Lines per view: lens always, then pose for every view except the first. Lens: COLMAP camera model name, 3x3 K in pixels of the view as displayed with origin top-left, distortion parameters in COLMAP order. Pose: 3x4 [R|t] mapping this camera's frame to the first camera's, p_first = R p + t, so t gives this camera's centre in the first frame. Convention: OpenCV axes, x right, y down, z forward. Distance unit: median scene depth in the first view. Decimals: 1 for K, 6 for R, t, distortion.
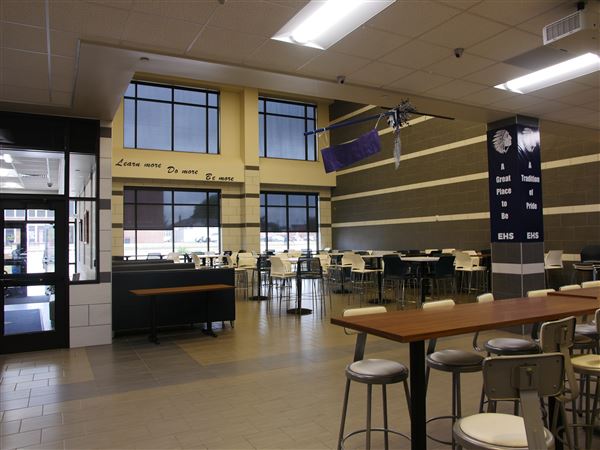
lens RADIAL K [[453.4, 0, 296.3], [0, 453.4, 224.3], [0, 0, 1]] dist [0.009949, -0.021980]
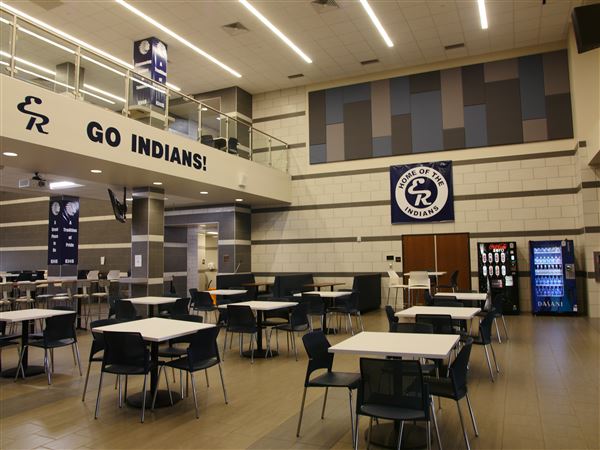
lens RADIAL K [[468.9, 0, 300.0], [0, 468.9, 219.9], [0, 0, 1]] dist [-0.083717, 0.053971]
pose [[0.802948, 0.060153, 0.593006, 0.069943], [-0.024145, 0.997361, -0.068477, -0.016482], [-0.595560, 0.040665, 0.802281, -0.476108]]
